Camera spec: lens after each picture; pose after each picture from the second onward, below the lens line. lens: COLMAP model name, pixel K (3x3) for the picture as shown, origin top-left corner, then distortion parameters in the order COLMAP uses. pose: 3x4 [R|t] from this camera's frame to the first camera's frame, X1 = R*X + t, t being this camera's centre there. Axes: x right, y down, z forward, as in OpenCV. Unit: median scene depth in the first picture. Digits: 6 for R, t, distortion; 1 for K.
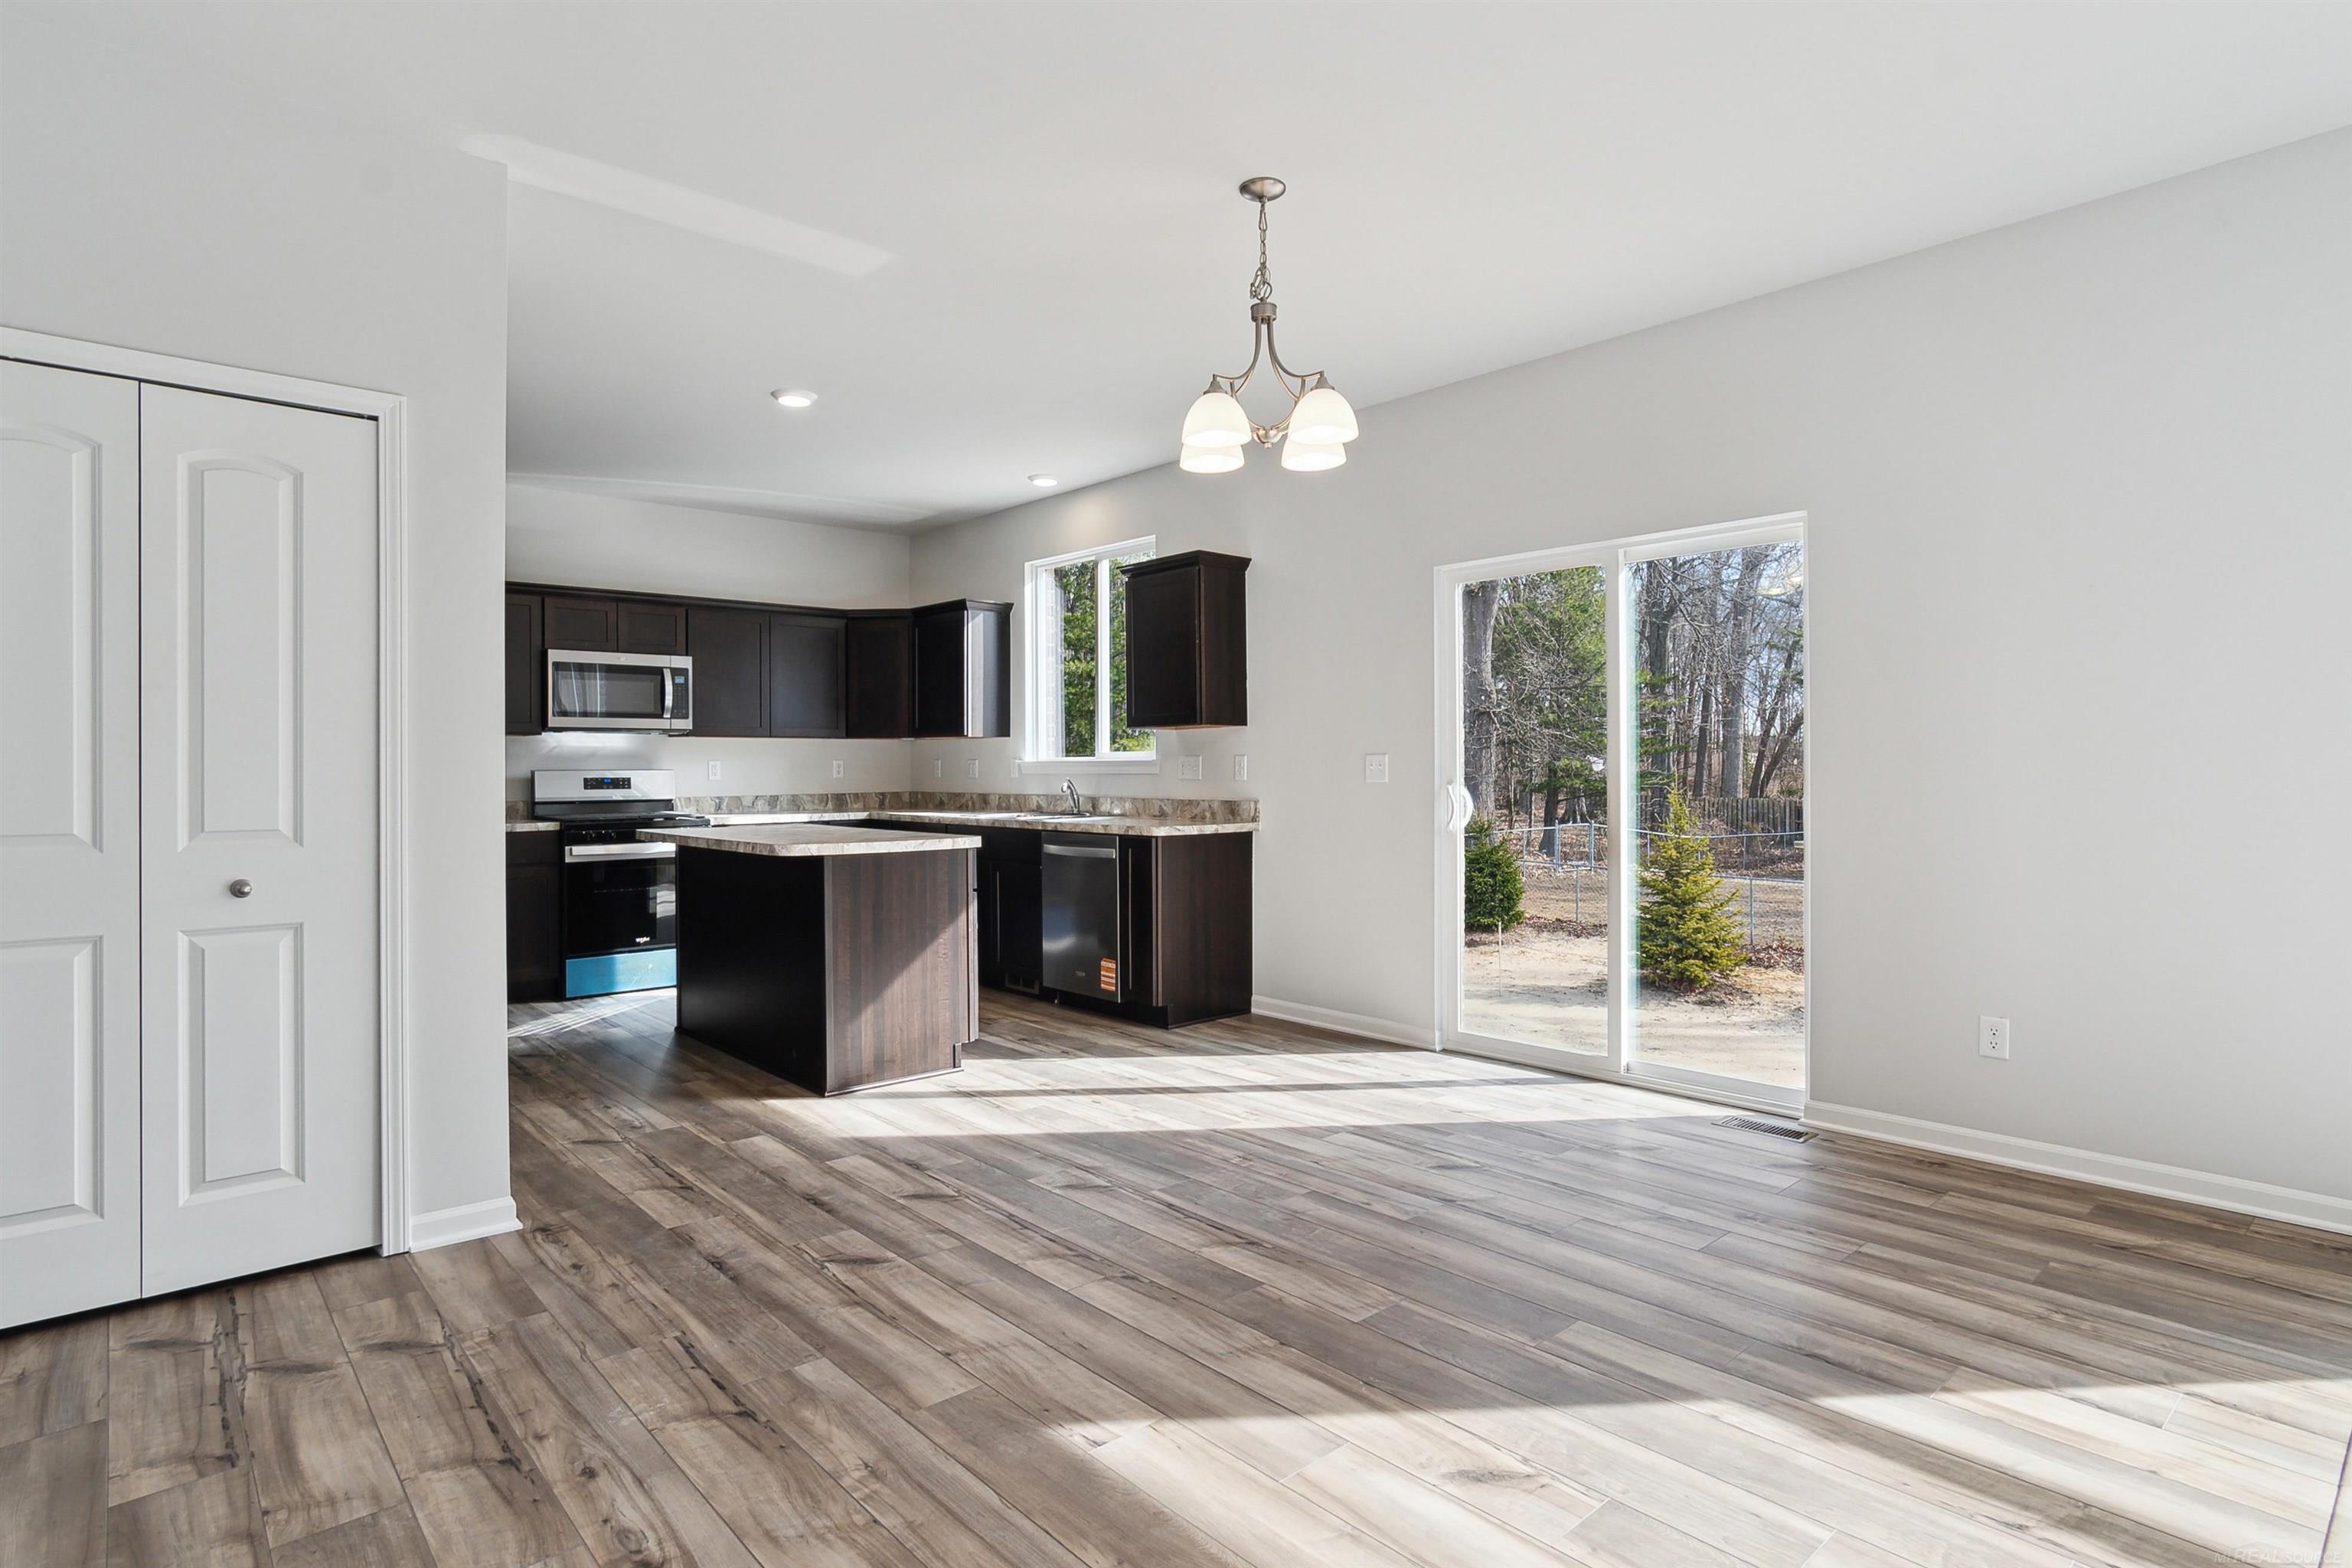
lens RADIAL K [[1230.1, 0, 1160.9], [0, 1230.1, 774.1], [0, 0, 1]] dist [0.004701, 0.001329]
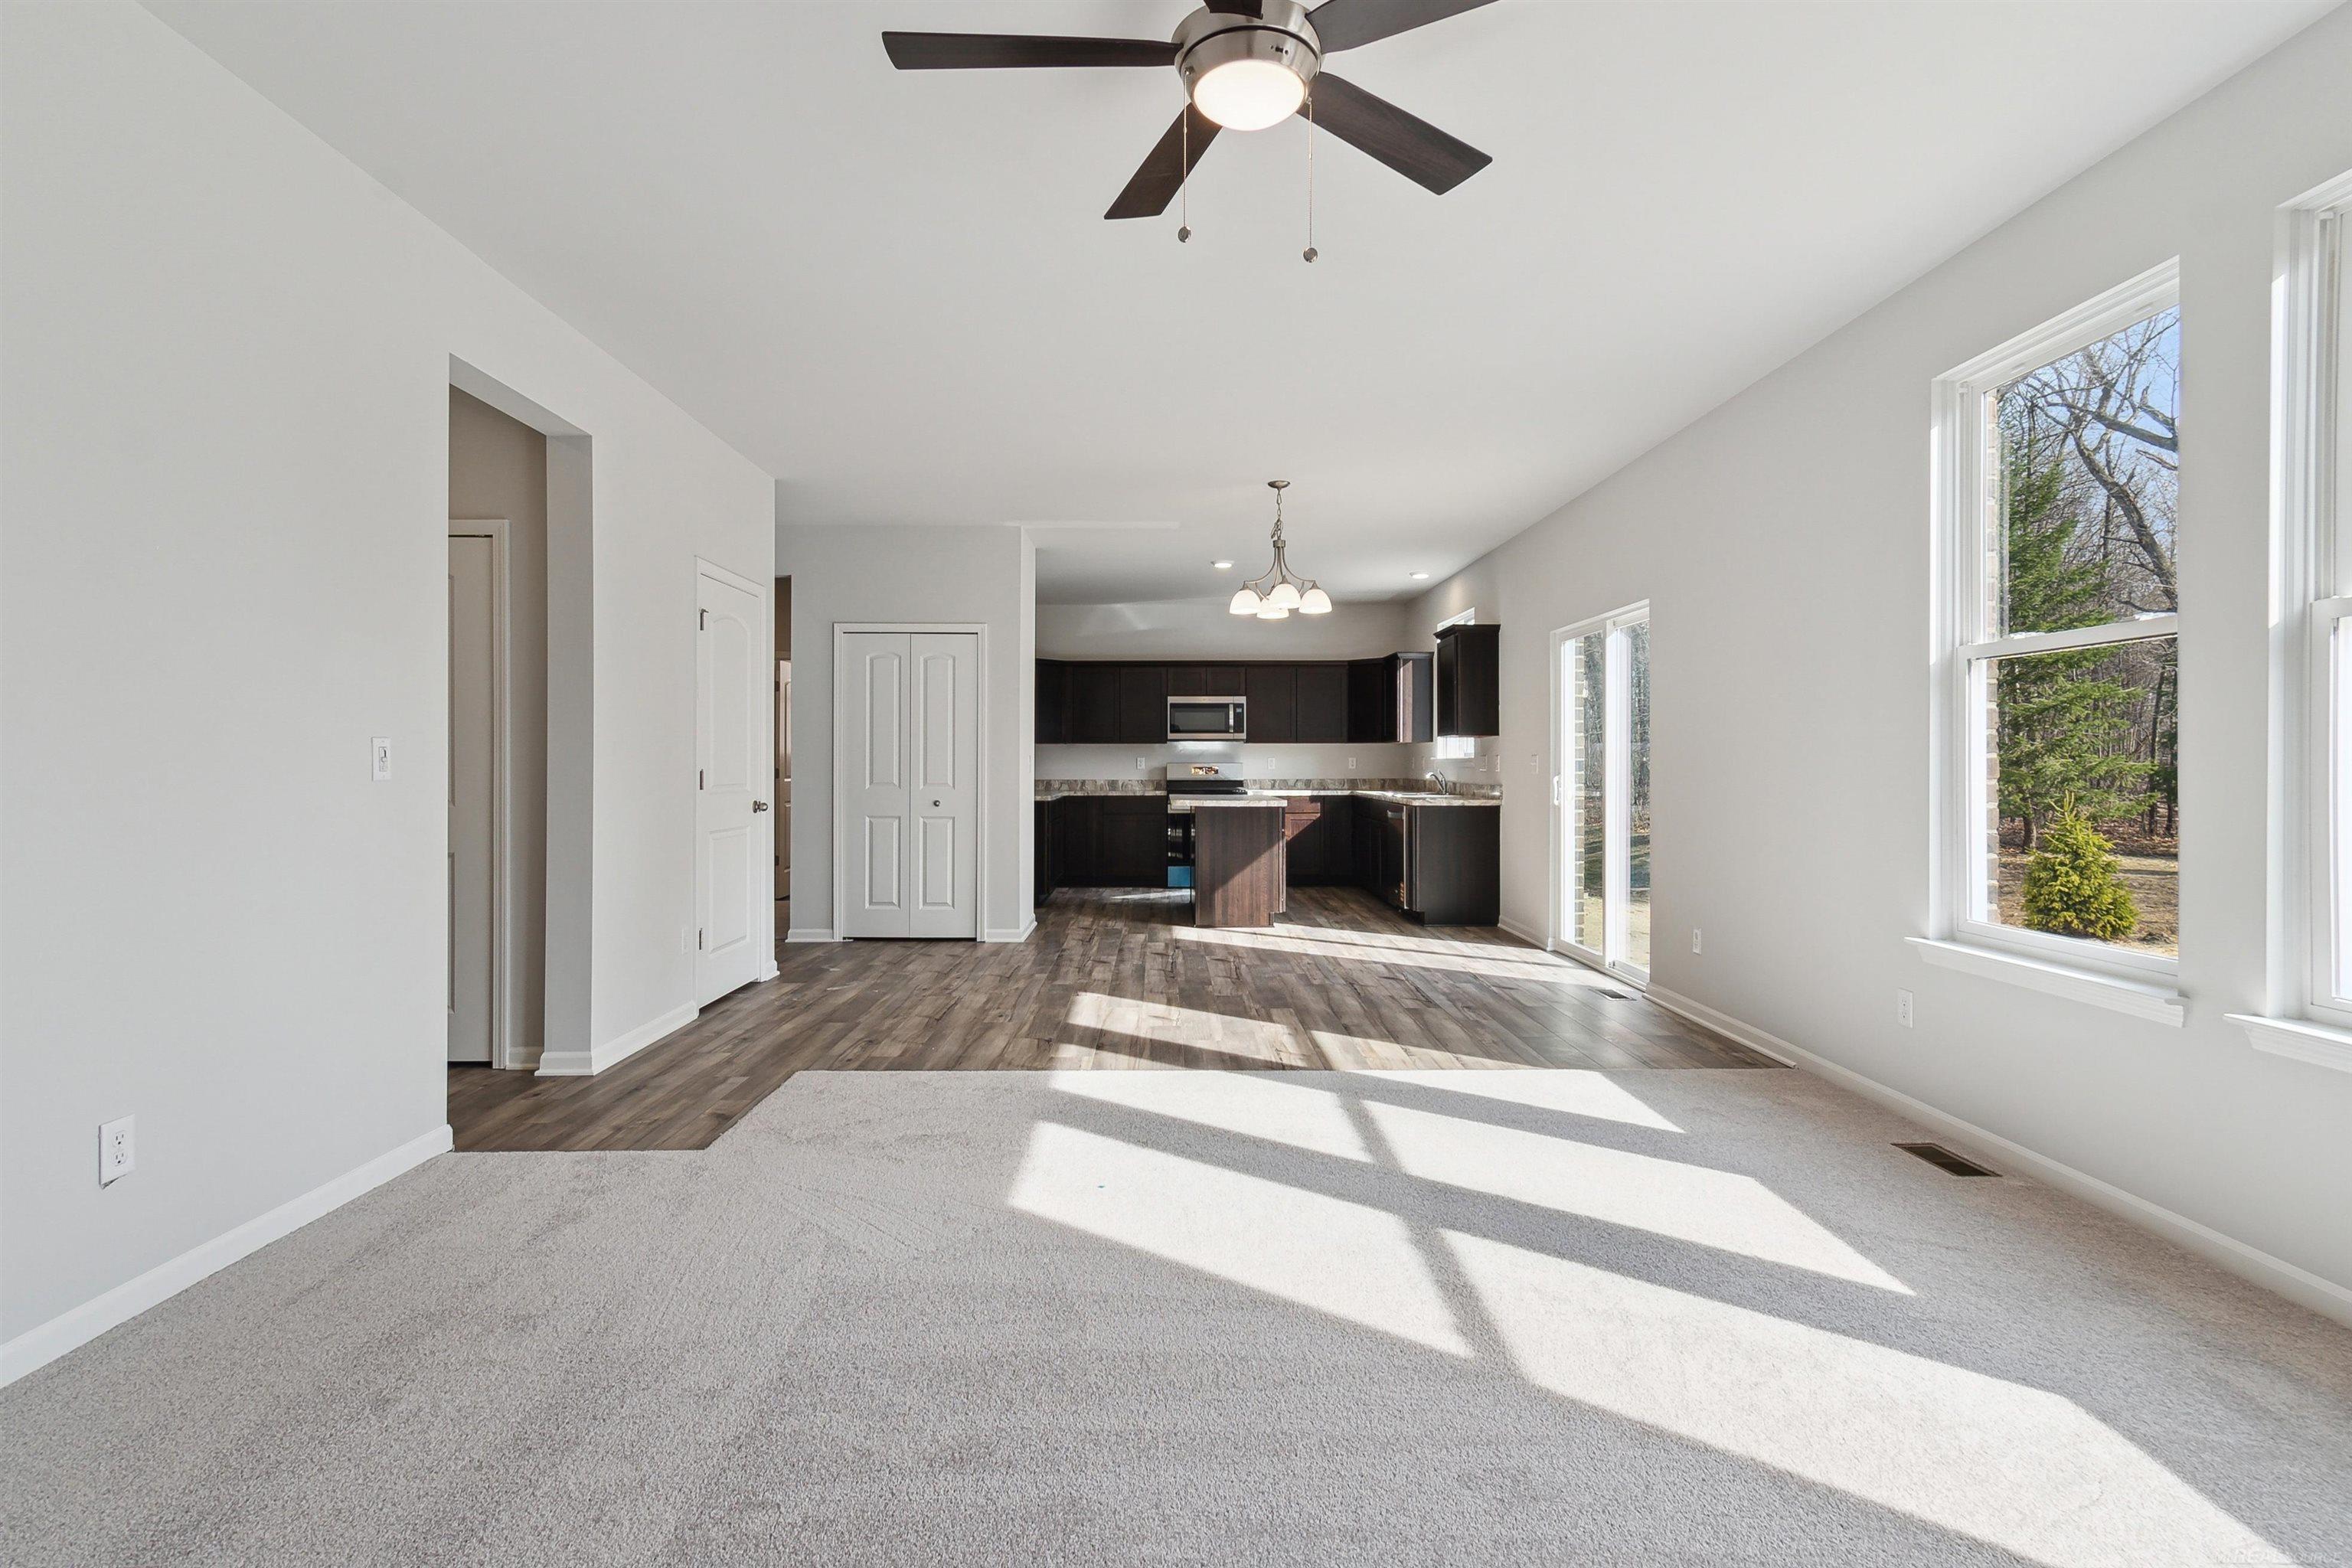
lens RADIAL K [[1152.5, 0, 1166.1], [0, 1152.5, 776.3], [0, 0, 1]] dist [-0.000321, -0.000004]
pose [[0.758491, 0.012589, -0.651562, 1.099555], [-0.006640, 0.999911, 0.011589, -0.005121], [0.651649, -0.004464, 0.758507, -0.538145]]
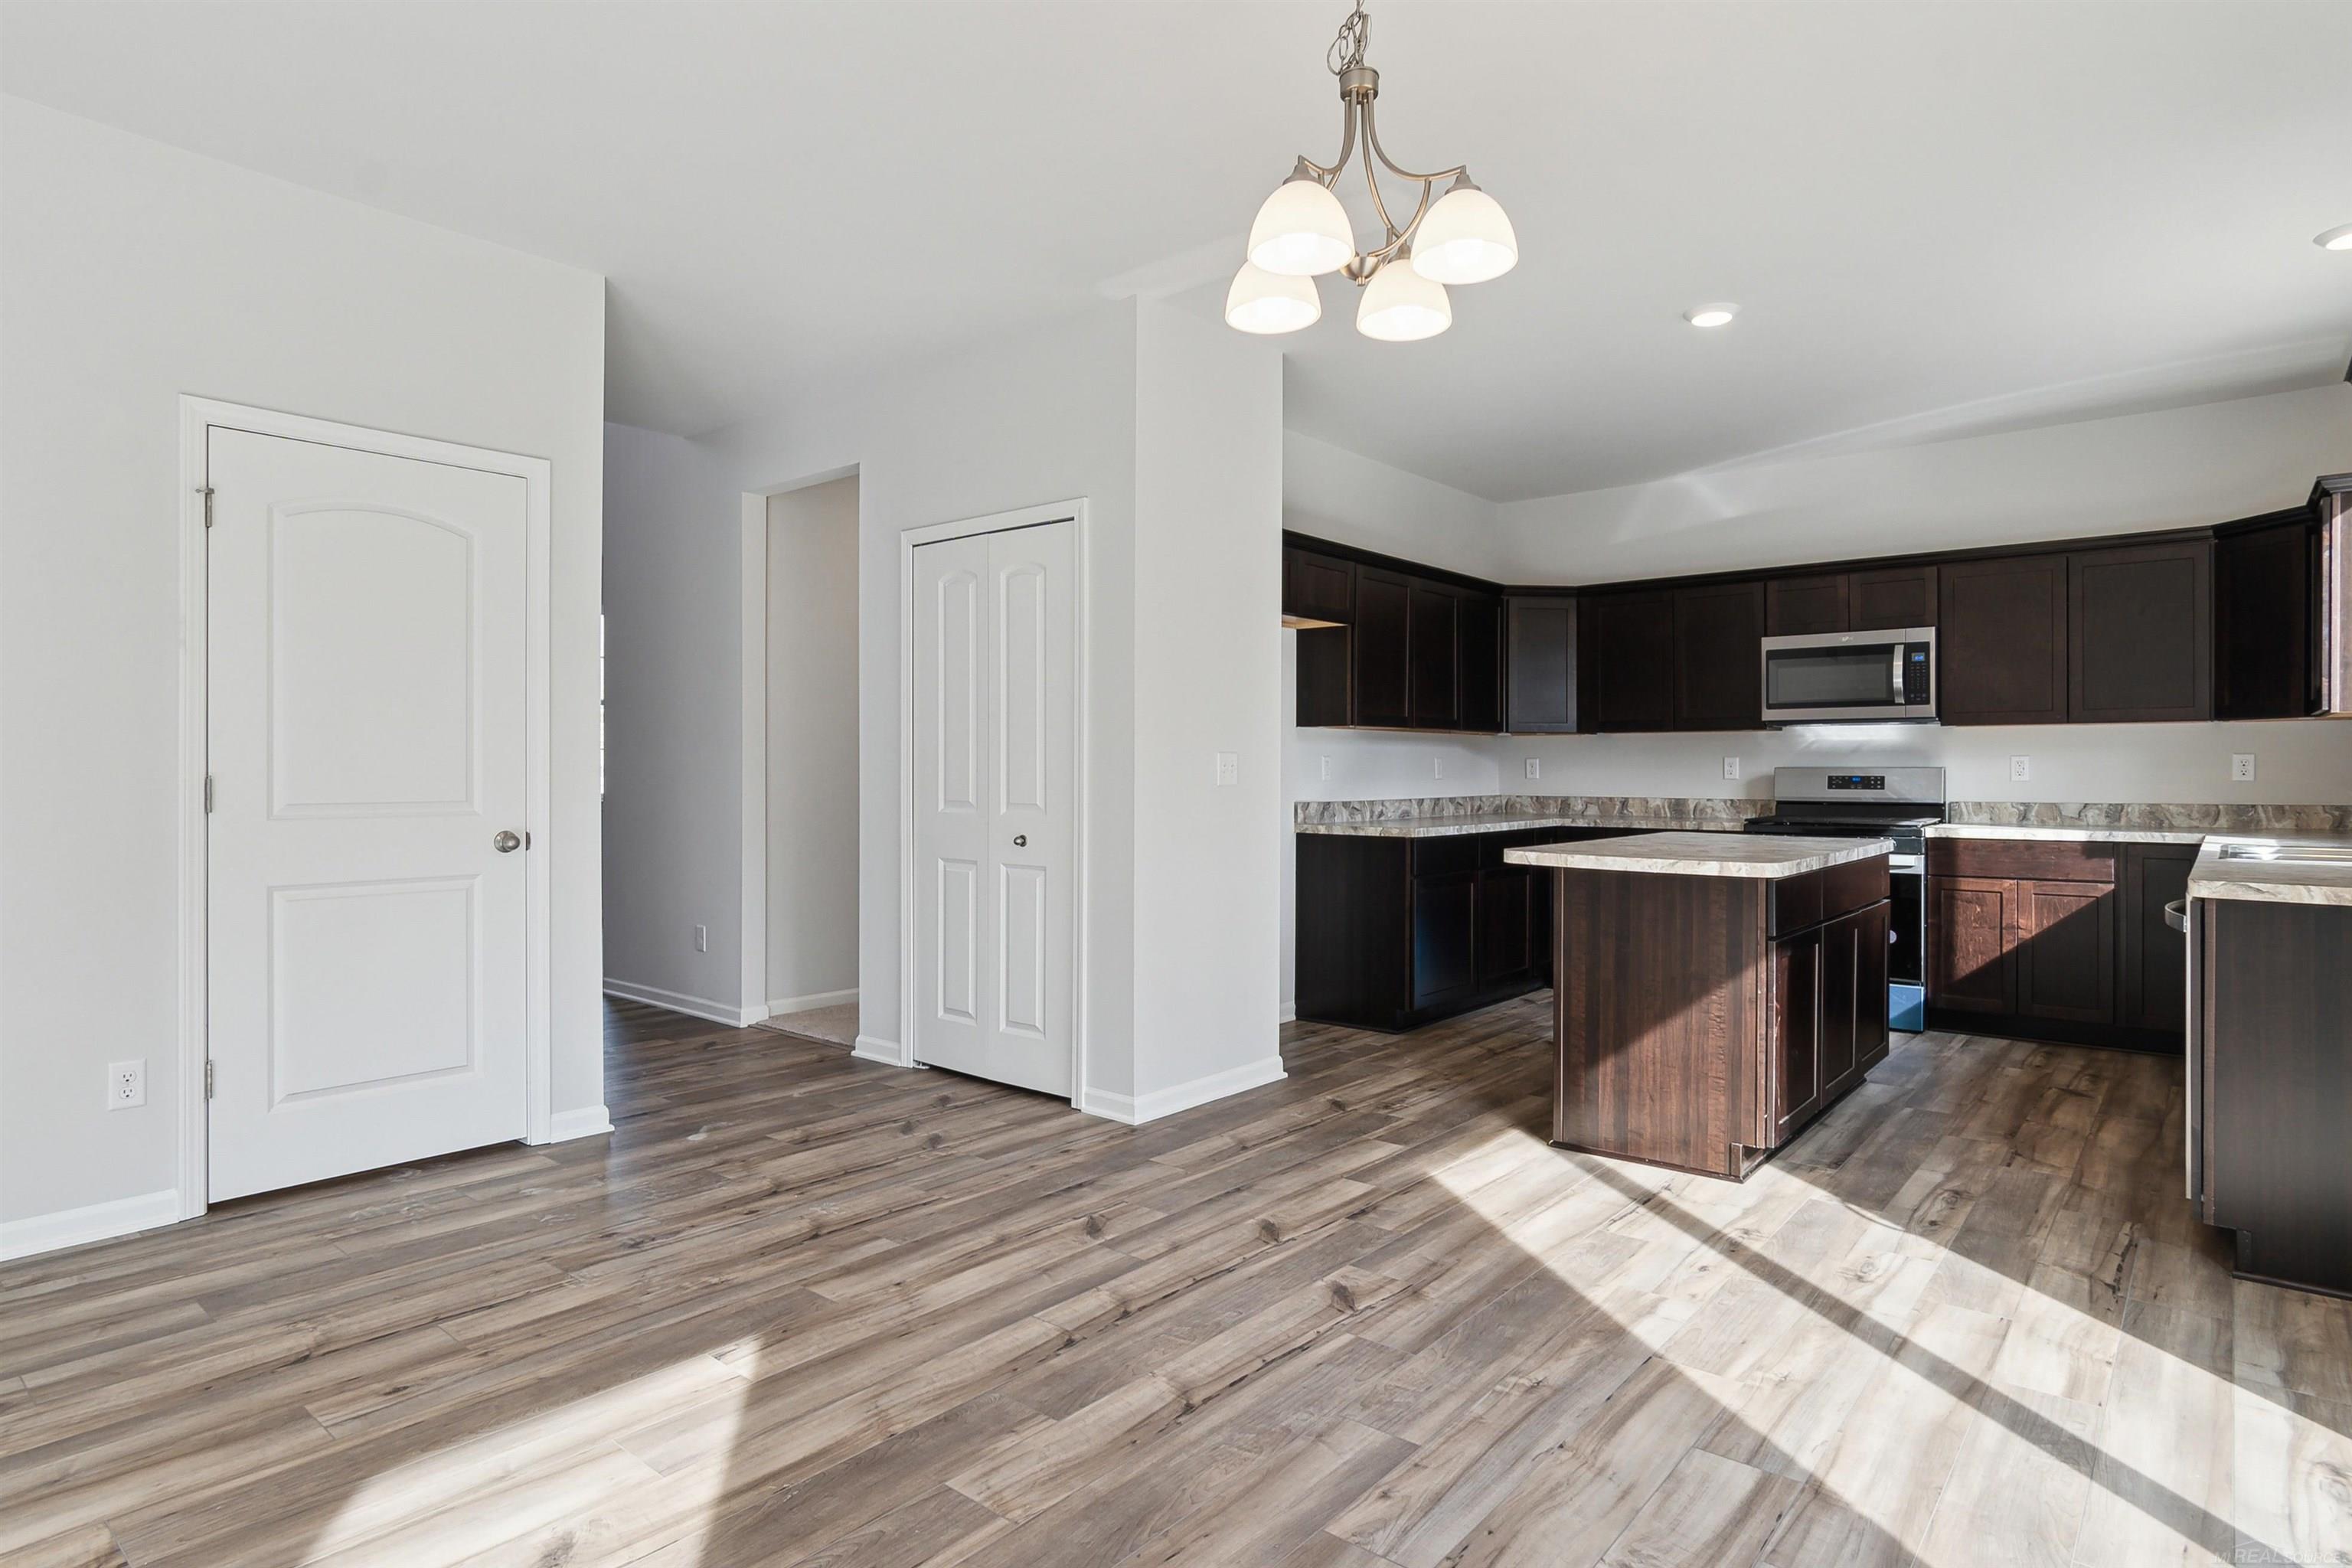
lens RADIAL K [[1274.8, 0, 1171.6], [0, 1274.8, 776.4], [0, 0, 1]] dist [-0.040890, 0.025794]
pose [[0.149797, 0.010753, -0.988658, 0.689415], [-0.005396, 0.999935, 0.010058, -0.006001], [0.988702, 0.003828, 0.149846, 0.732509]]
